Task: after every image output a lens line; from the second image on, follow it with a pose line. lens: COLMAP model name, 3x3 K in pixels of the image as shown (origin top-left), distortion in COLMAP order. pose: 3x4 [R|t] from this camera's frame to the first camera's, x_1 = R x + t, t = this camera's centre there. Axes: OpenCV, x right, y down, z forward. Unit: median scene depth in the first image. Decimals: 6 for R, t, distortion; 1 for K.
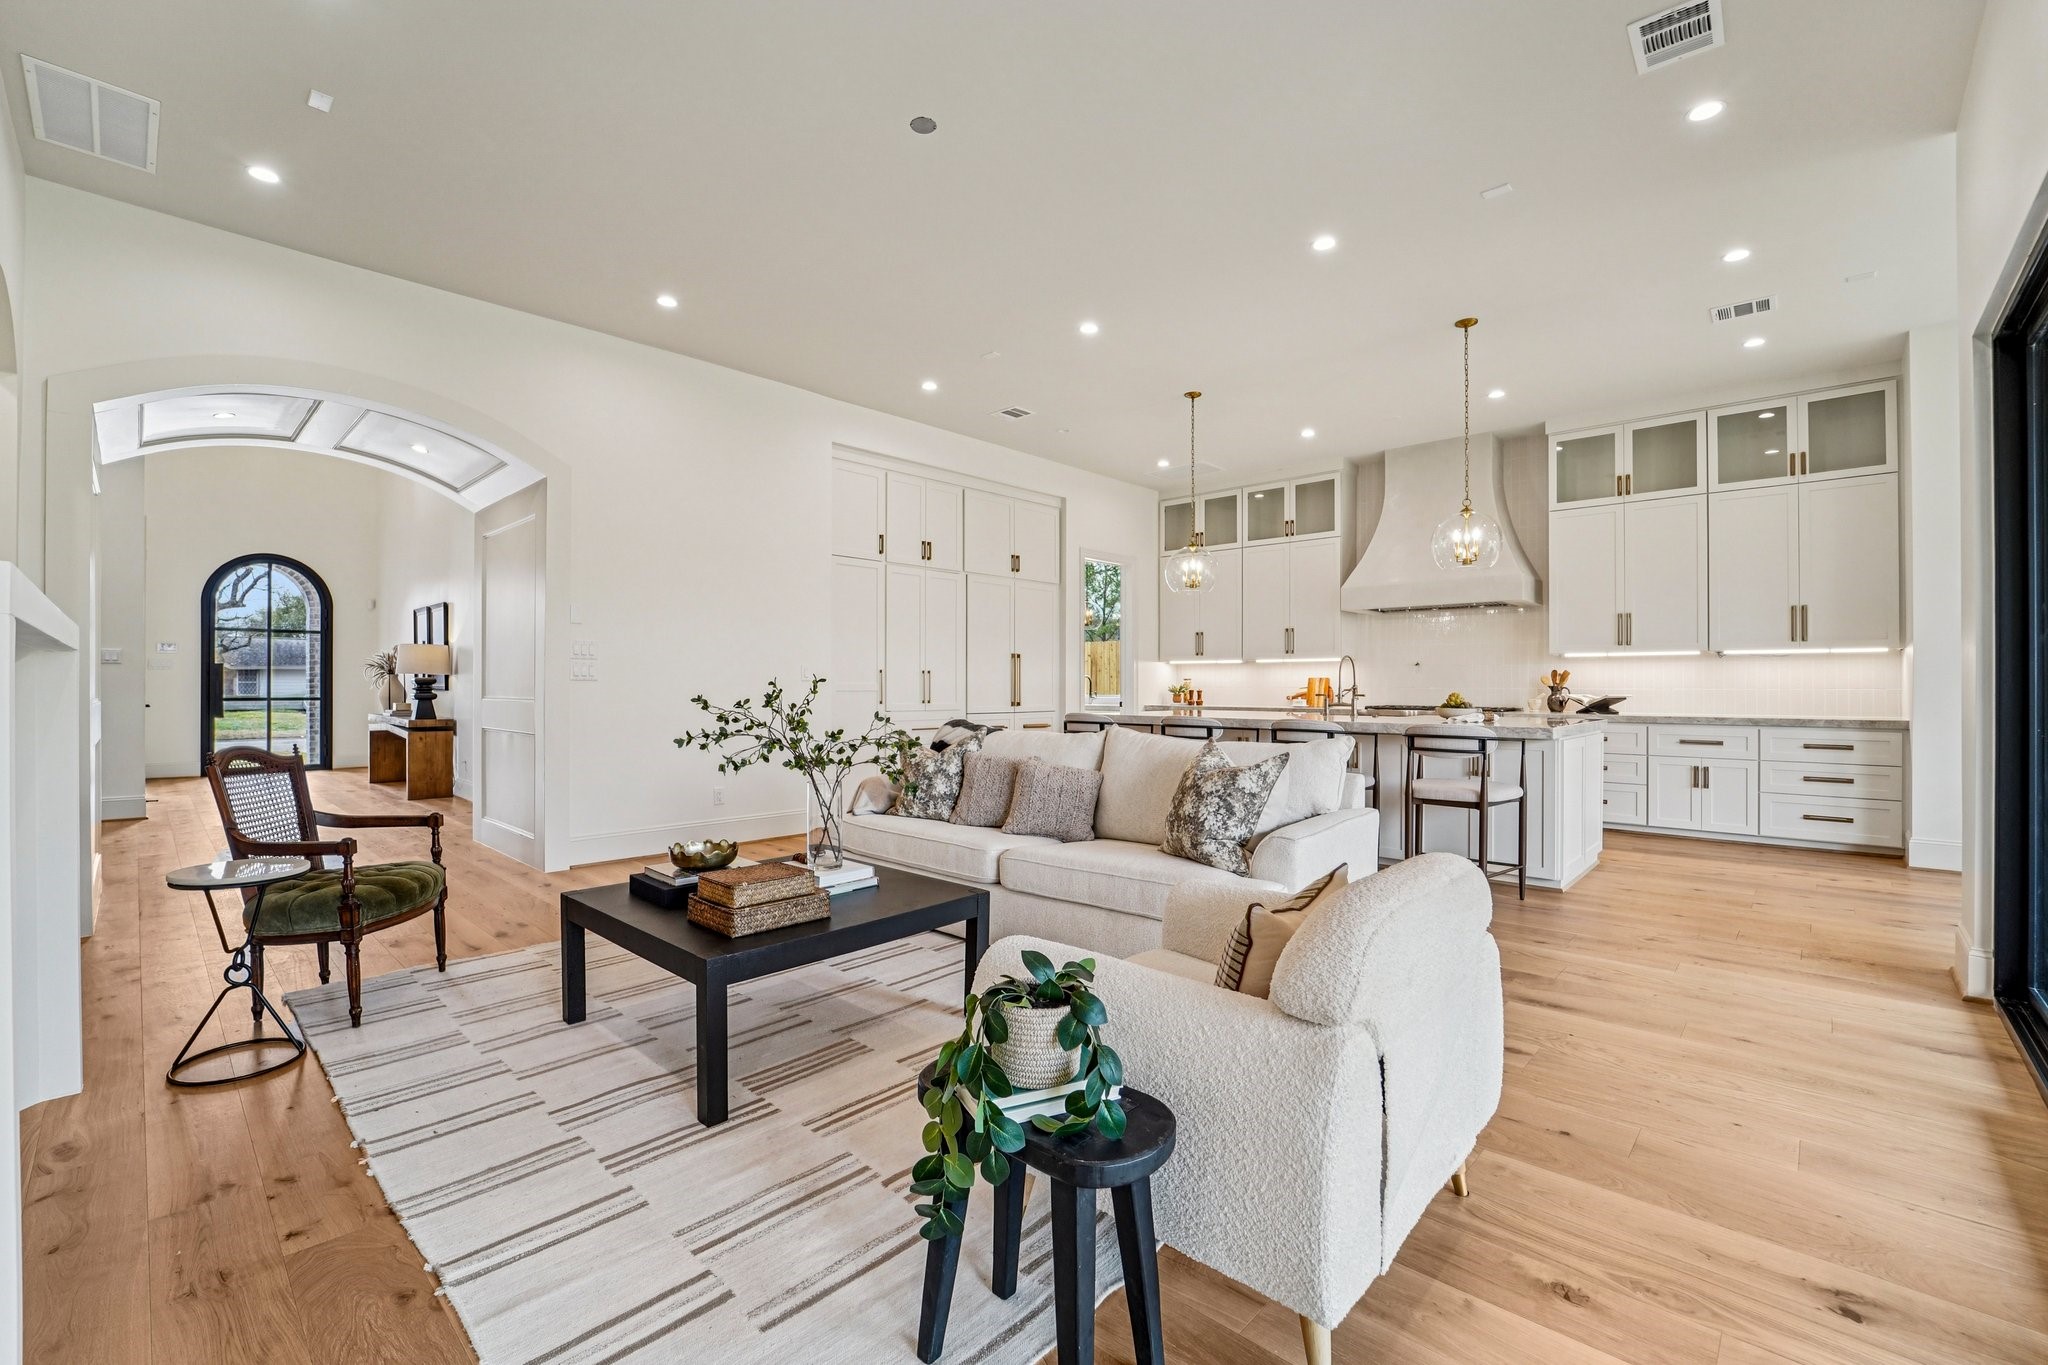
lens RADIAL K [[860.1, 0, 1026.6], [0, 860.1, 682.2], [0, 0, 1]] dist [-0.017803, -0.000823]
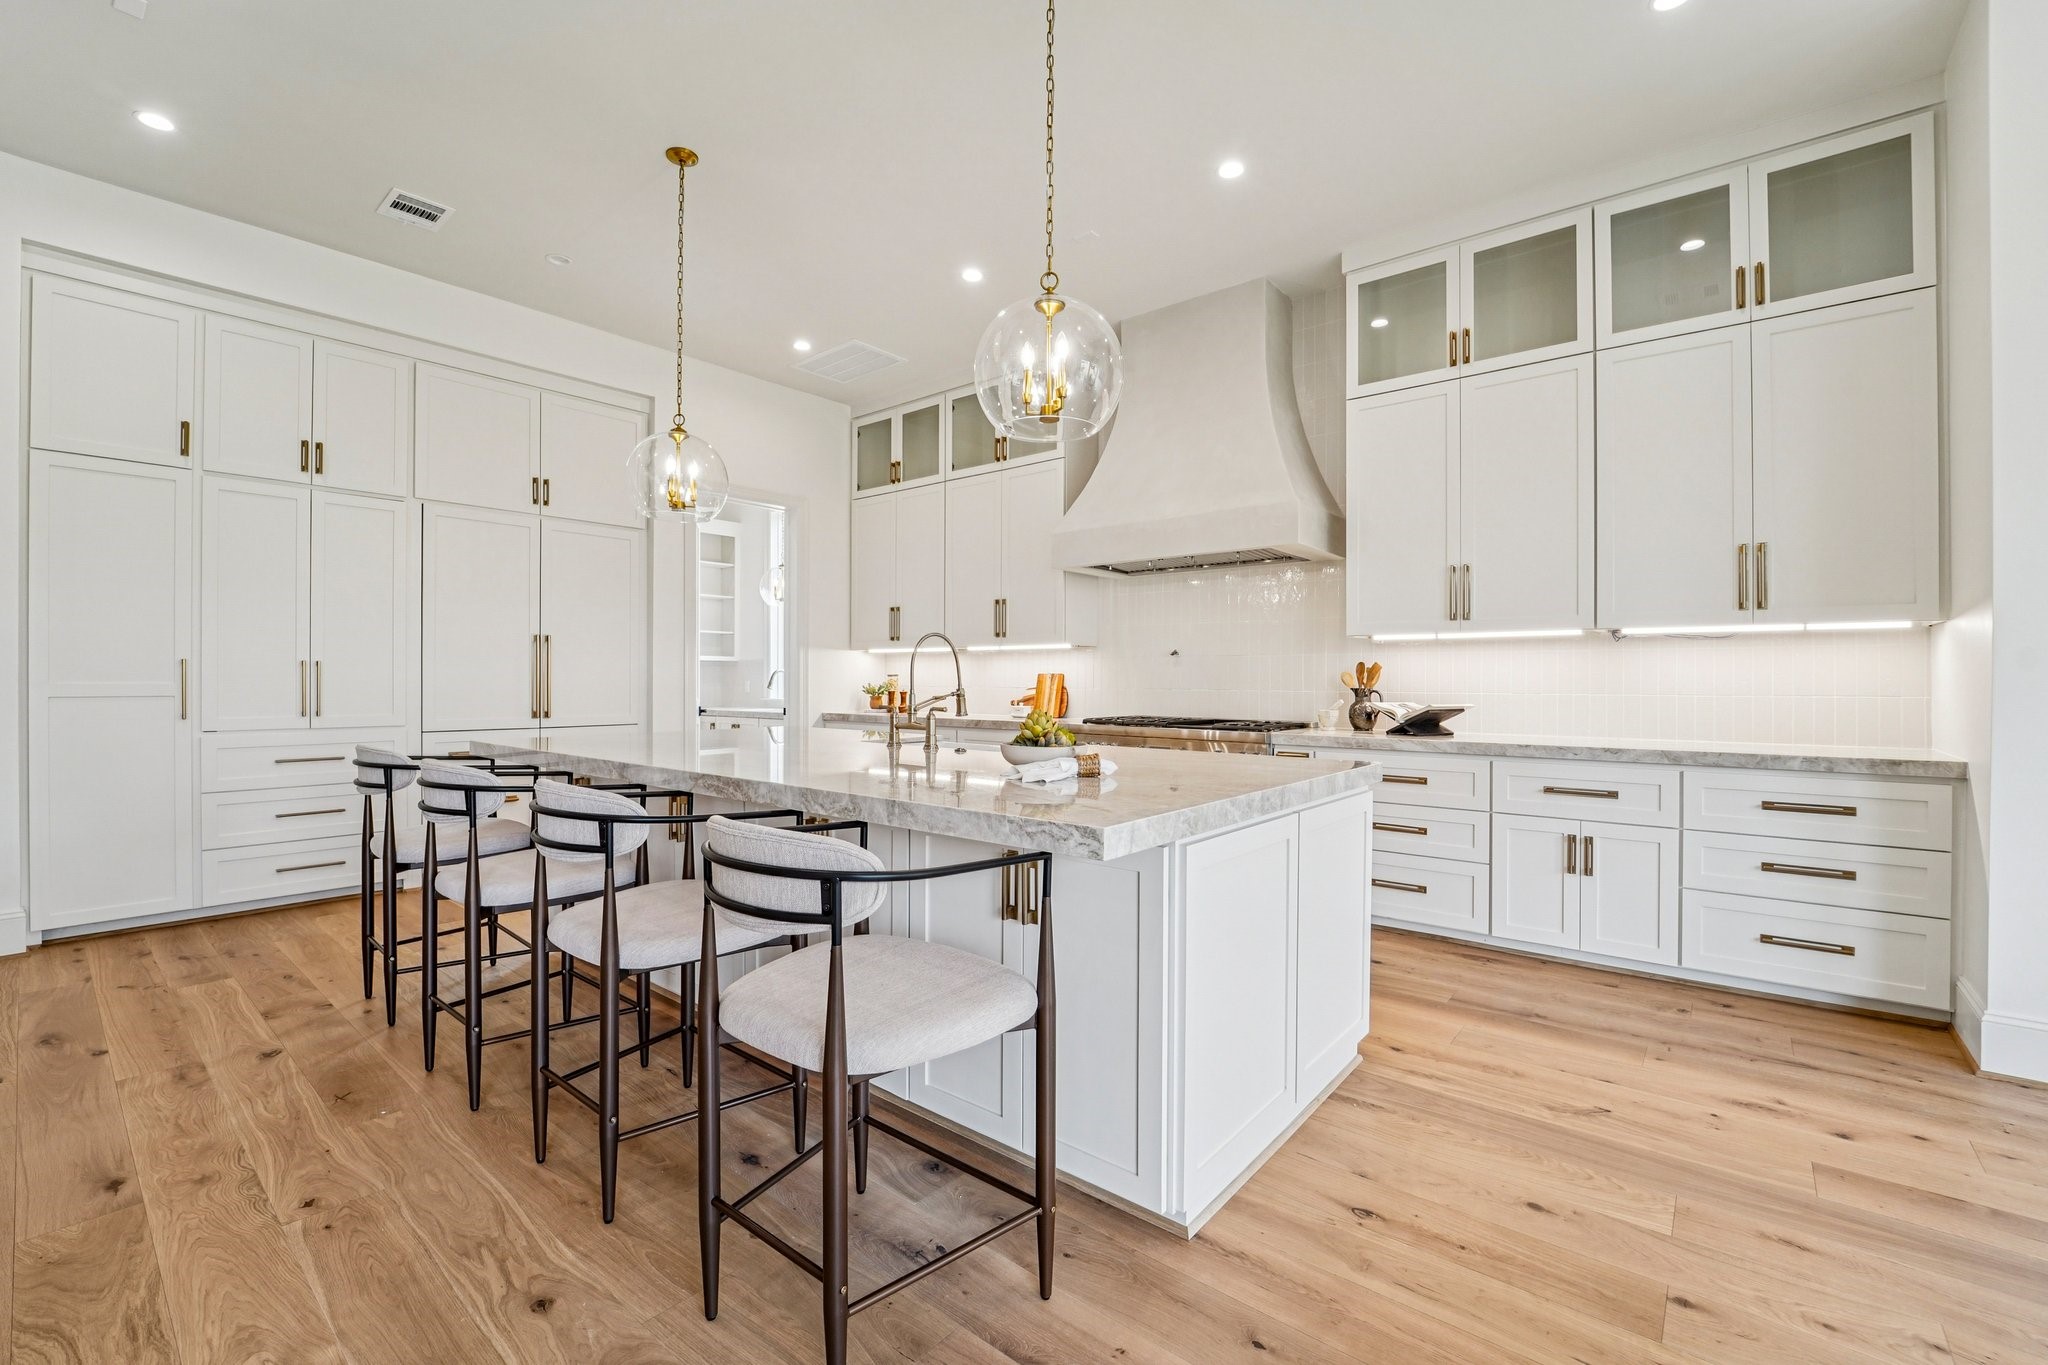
lens RADIAL K [[860.1, 0, 1022.3], [0, 860.1, 679.5], [0, 0, 1]] dist [-0.017803, -0.000823]
pose [[0.998380, 0.001107, 0.056892, 0.379152], [-0.001345, 0.999990, 0.004161, -0.004611], [-0.056887, -0.004230, 0.998372, 0.443203]]
